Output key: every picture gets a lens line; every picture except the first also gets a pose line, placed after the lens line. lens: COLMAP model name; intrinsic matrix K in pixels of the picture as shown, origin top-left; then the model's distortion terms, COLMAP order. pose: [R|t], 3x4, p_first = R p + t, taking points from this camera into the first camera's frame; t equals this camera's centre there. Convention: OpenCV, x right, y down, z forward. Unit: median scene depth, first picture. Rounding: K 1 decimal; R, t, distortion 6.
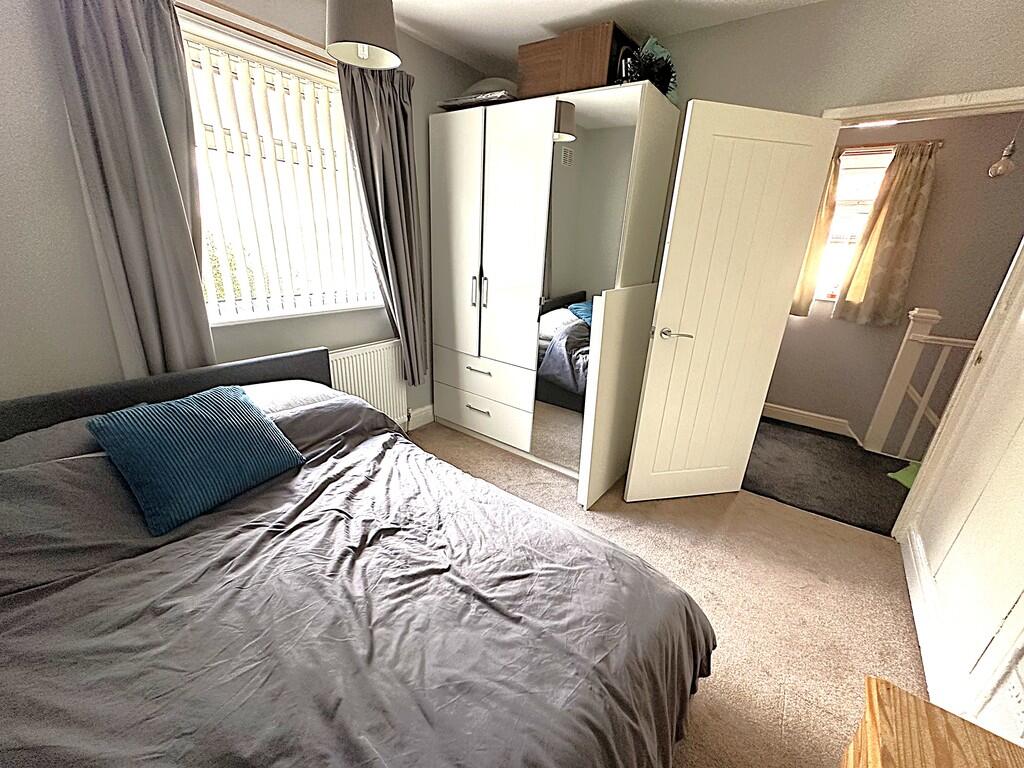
lens RADIAL K [[409.6, 0, 512.0], [0, 409.6, 384.0], [0, 0, 1]] dist [-0.000290, 0.000106]
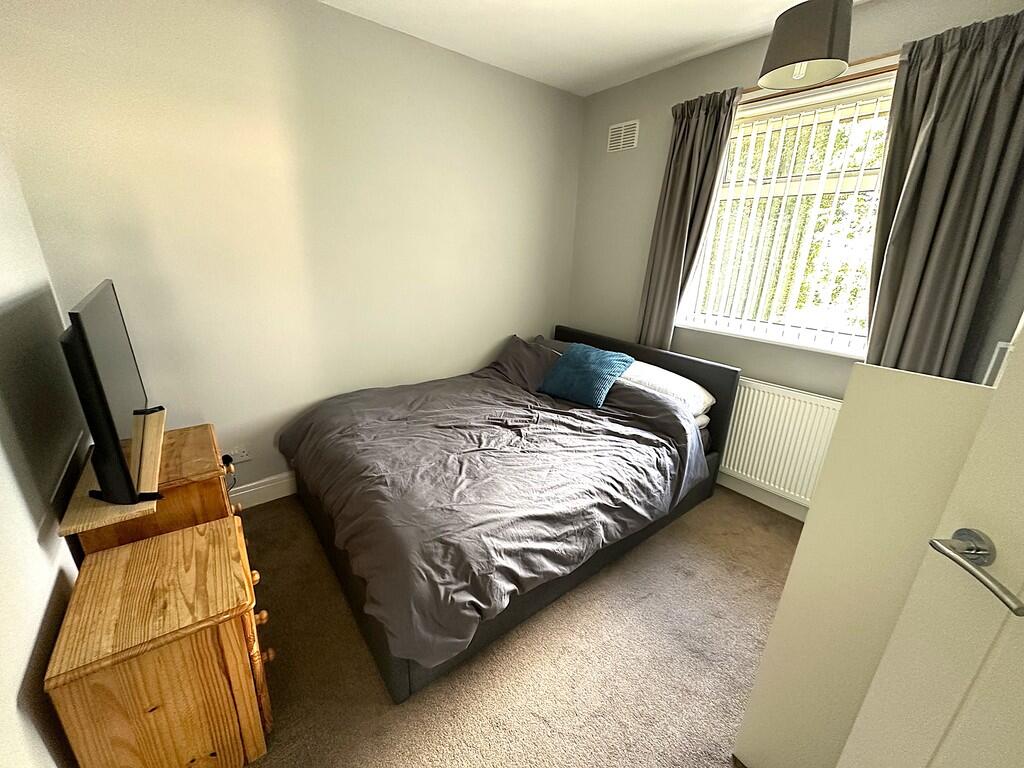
lens RADIAL K [[409.6, 0, 512.0], [0, 409.6, 384.0], [0, 0, 1]] dist [-0.000290, 0.000106]
pose [[-0.253850, 0.250610, -0.934213, 1.100658], [-0.370754, 0.866868, 0.333288, -0.313238], [0.893365, 0.430968, -0.127140, 1.047766]]
